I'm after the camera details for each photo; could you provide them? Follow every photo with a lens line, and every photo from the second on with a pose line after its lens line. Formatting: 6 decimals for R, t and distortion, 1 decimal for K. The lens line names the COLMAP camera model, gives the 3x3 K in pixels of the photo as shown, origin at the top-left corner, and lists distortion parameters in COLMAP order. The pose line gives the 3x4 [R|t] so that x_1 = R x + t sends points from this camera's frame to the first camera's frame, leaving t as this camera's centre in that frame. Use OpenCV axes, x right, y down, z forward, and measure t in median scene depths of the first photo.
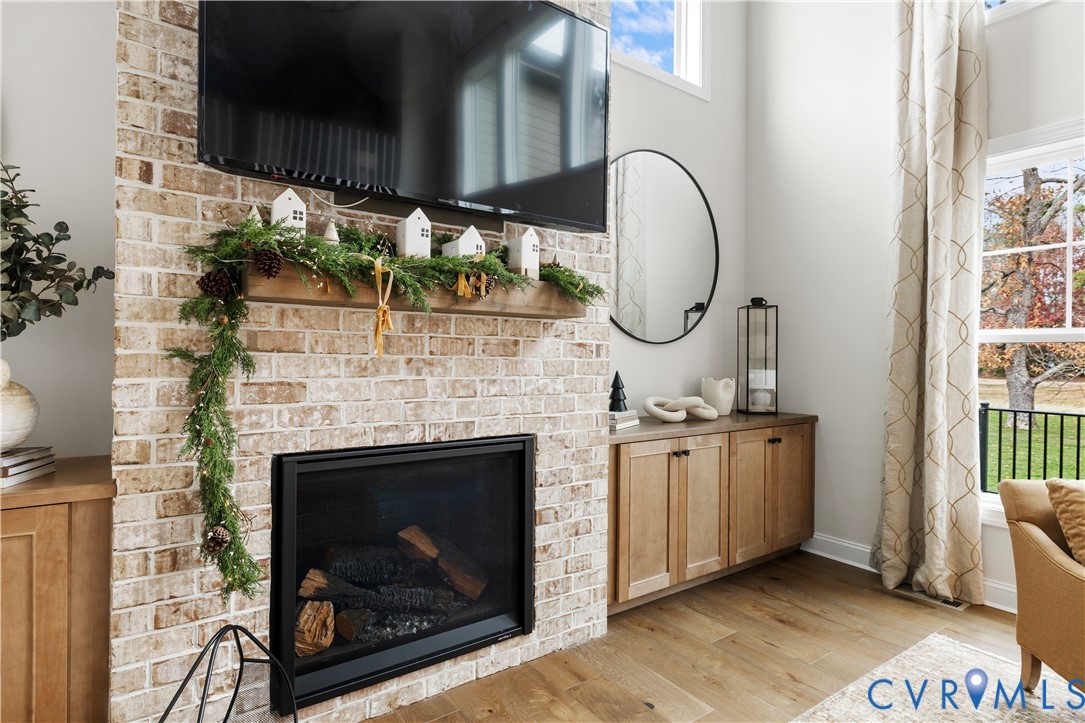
lens RADIAL K [[570.8, 0, 544.4], [0, 570.8, 358.0], [0, 0, 1]] dist [-0.000038, -0.000804]
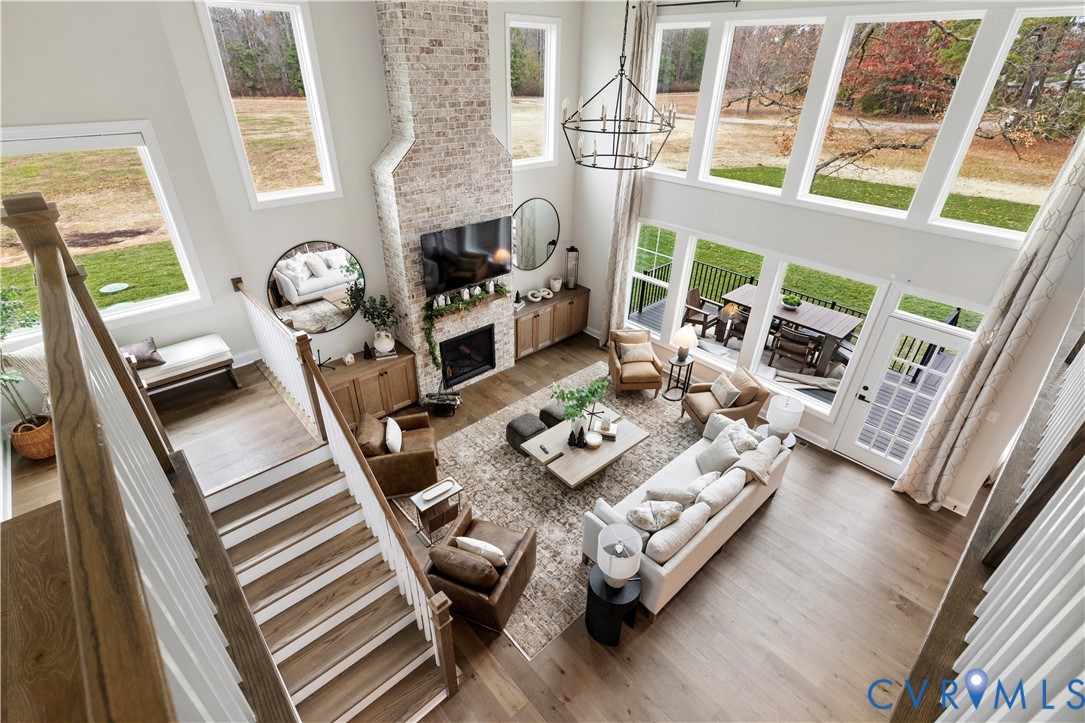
lens RADIAL K [[496.6, 0, 540.7], [0, 496.6, 363.2], [0, 0, 1]] dist [-0.000524, -0.000140]
pose [[0.993262, -0.051417, 0.103857, -0.067636], [-0.009444, 0.857292, 0.514745, -1.411104], [-0.115503, -0.512257, 0.851030, -2.083190]]
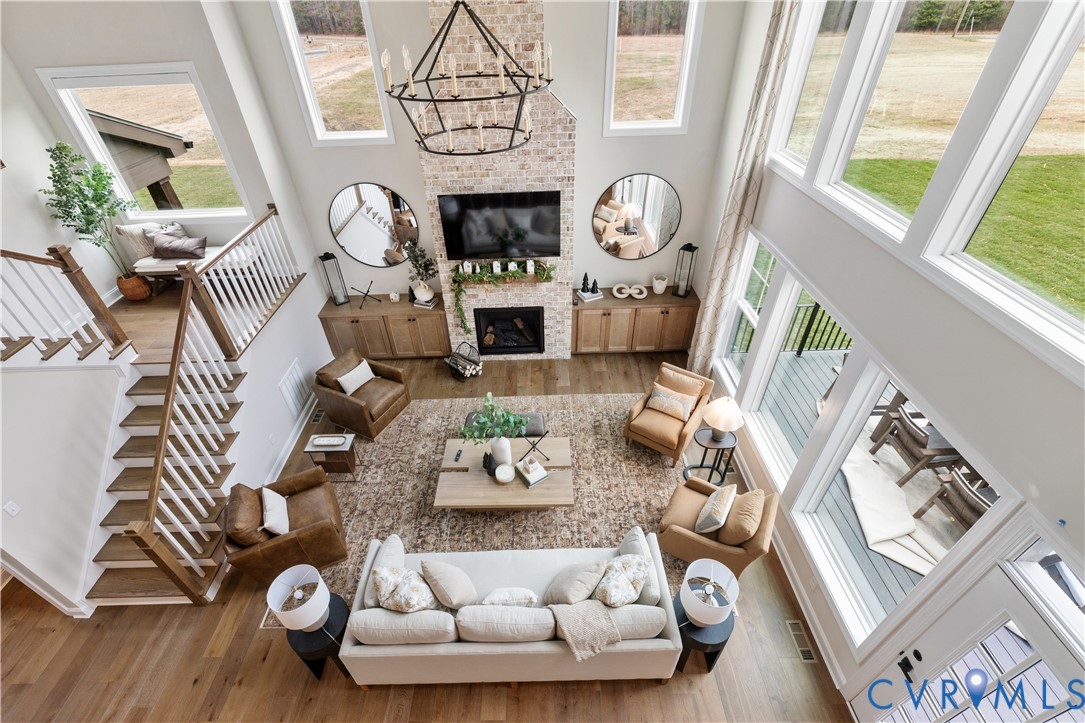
lens RADIAL K [[468.7, 0, 538.1], [0, 468.7, 366.5], [0, 0, 1]] dist [-0.003361, 0.000433]
pose [[0.819108, 0.329756, -0.469386, 1.474851], [0.031928, 0.790784, 0.611262, -1.375853], [0.572751, -0.515676, 0.637209, -1.051920]]
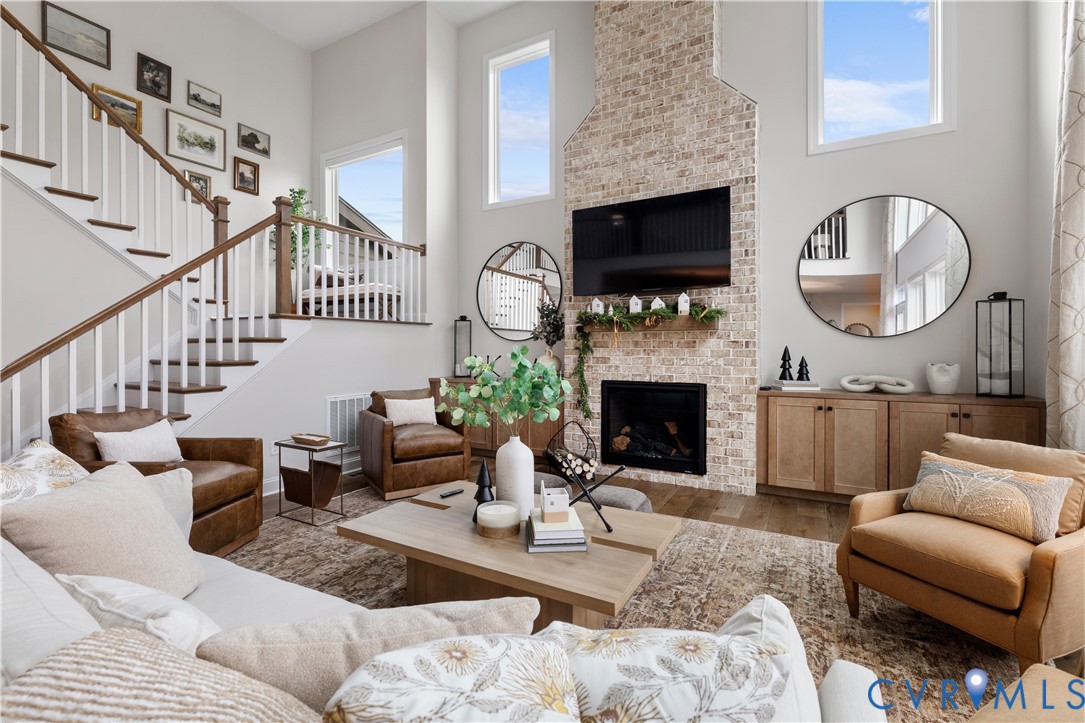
lens RADIAL K [[482.2, 0, 542.1], [0, 482.2, 352.8], [0, 0, 1]] dist [-0.002302, 0.000654]
pose [[0.429694, -0.004010, -0.902966, 1.429587], [0.003472, 0.999990, -0.002789, 0.019521], [0.902968, -0.001936, 0.429703, -0.351741]]
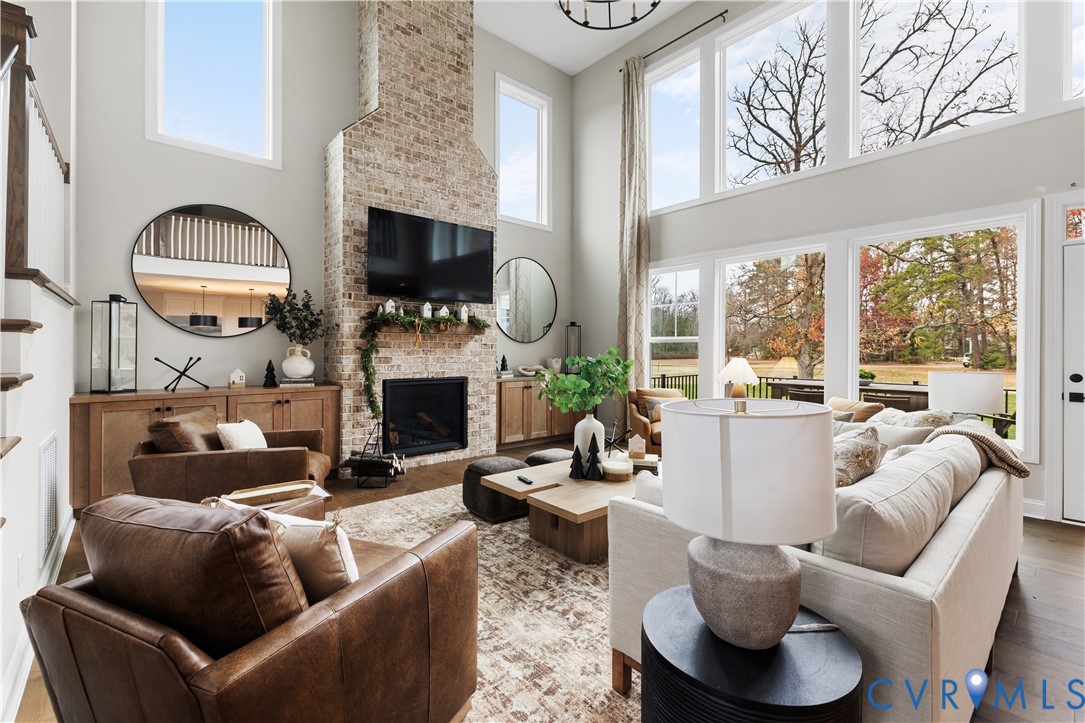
lens RADIAL K [[468.7, 0, 539.5], [0, 468.7, 352.2], [0, 0, 1]] dist [-0.003361, 0.000433]
pose [[0.995598, -0.005151, 0.093589, 0.125997], [0.004689, 0.999976, 0.005159, 0.003907], [-0.093613, -0.004697, 0.995598, -1.366019]]
